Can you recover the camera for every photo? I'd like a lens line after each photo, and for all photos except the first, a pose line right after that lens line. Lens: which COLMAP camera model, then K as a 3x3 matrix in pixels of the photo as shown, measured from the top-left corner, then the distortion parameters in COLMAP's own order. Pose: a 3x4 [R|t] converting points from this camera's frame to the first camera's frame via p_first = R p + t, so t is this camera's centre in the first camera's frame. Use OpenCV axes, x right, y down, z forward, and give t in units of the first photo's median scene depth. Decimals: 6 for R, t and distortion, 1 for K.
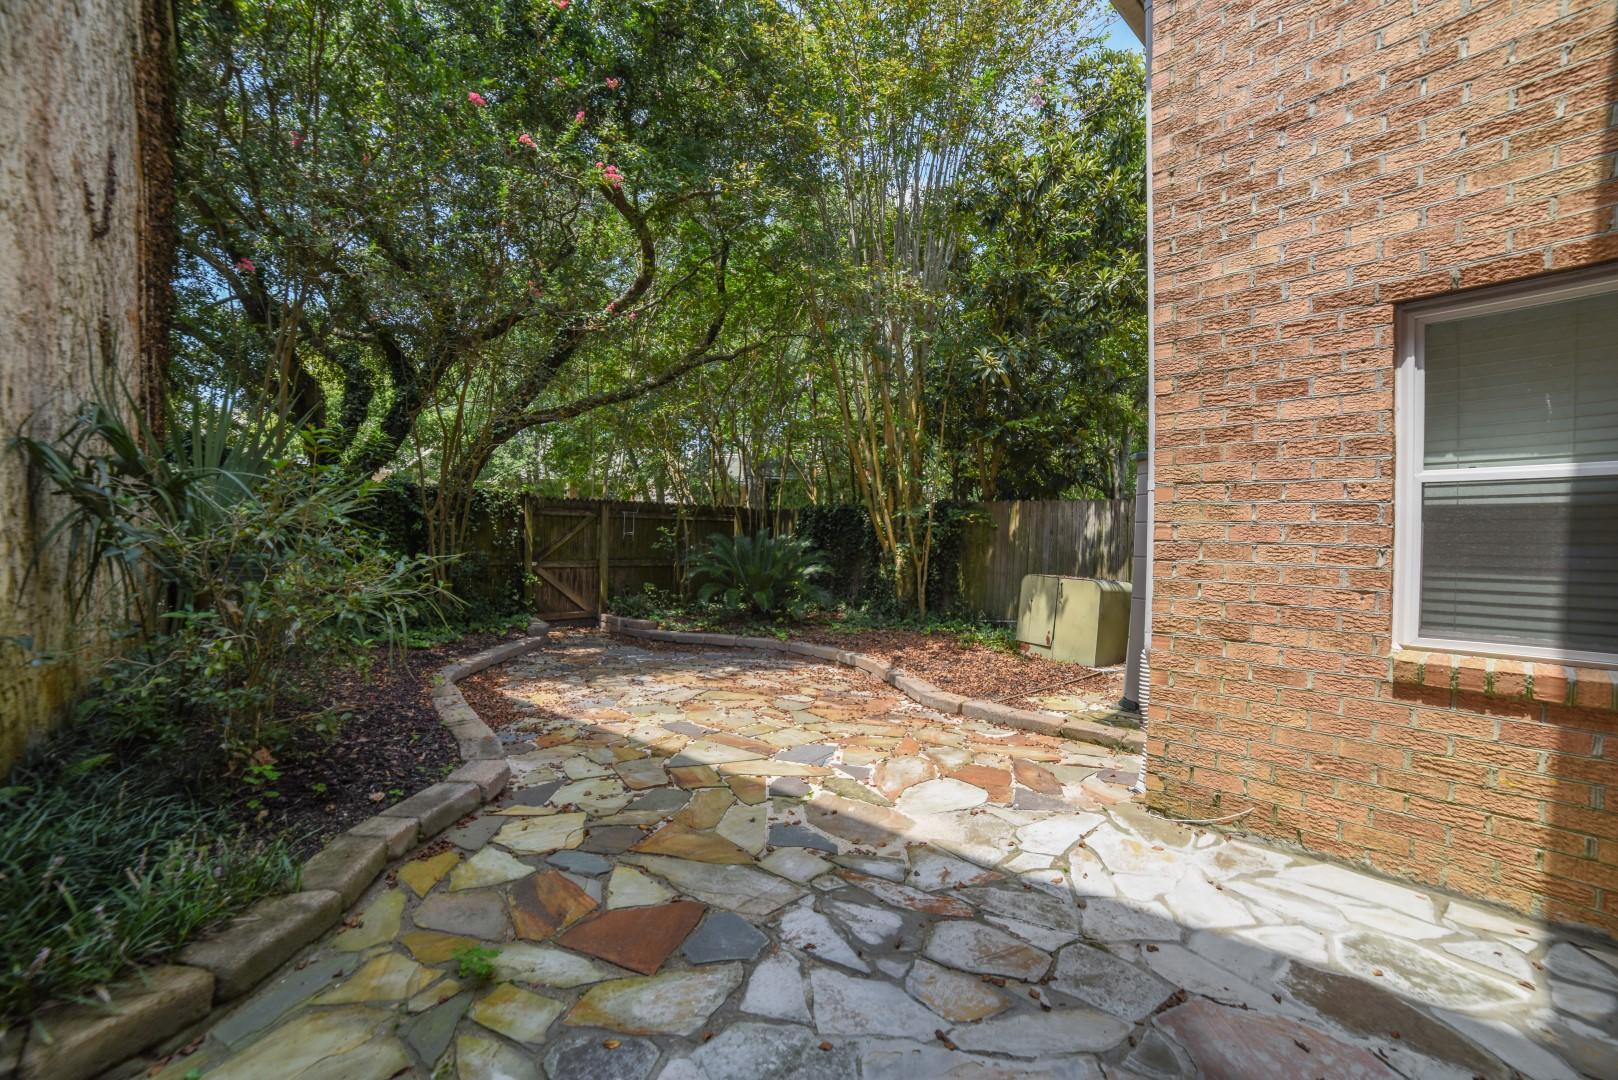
lens RADIAL K [[663.9, 0, 814.6], [0, 663.9, 543.5], [0, 0, 1]] dist [-0.102460, 0.034584]
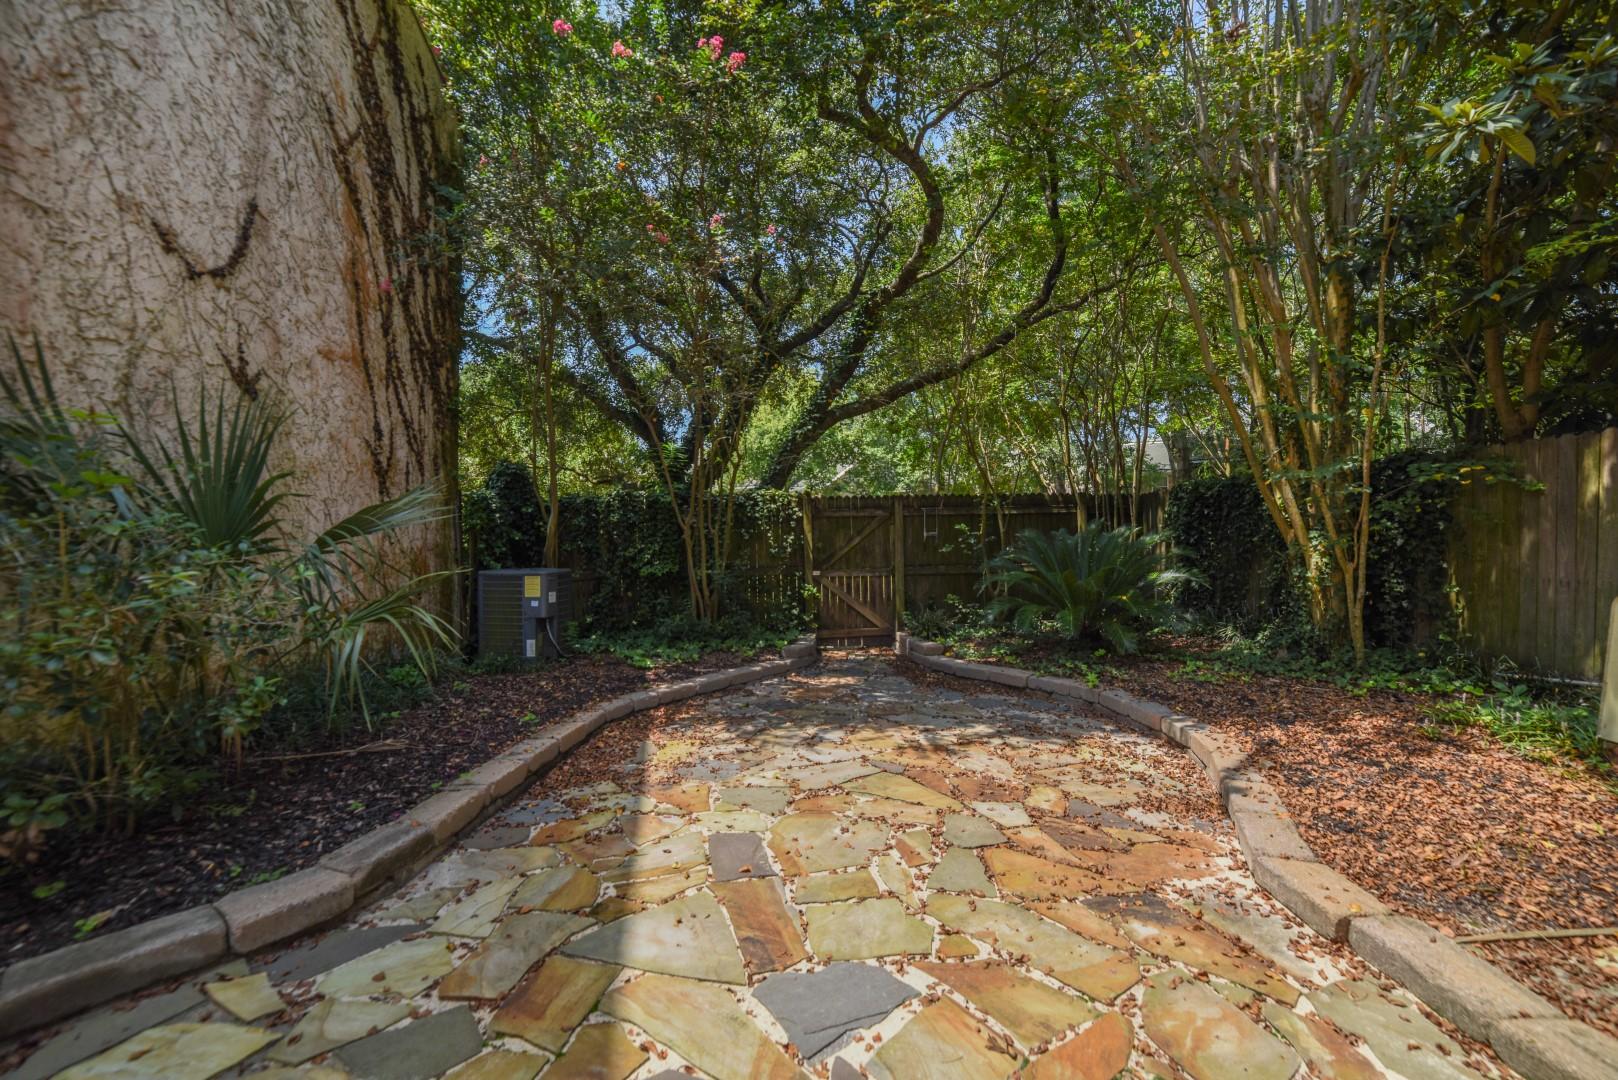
lens RADIAL K [[663.9, 0, 814.6], [0, 663.9, 543.5], [0, 0, 1]] dist [-0.102460, 0.034584]
pose [[0.796330, -0.035285, -0.603832, 0.140333], [0.031785, 0.999359, -0.016479, 0.007387], [0.604026, -0.006070, 0.796941, 0.354221]]
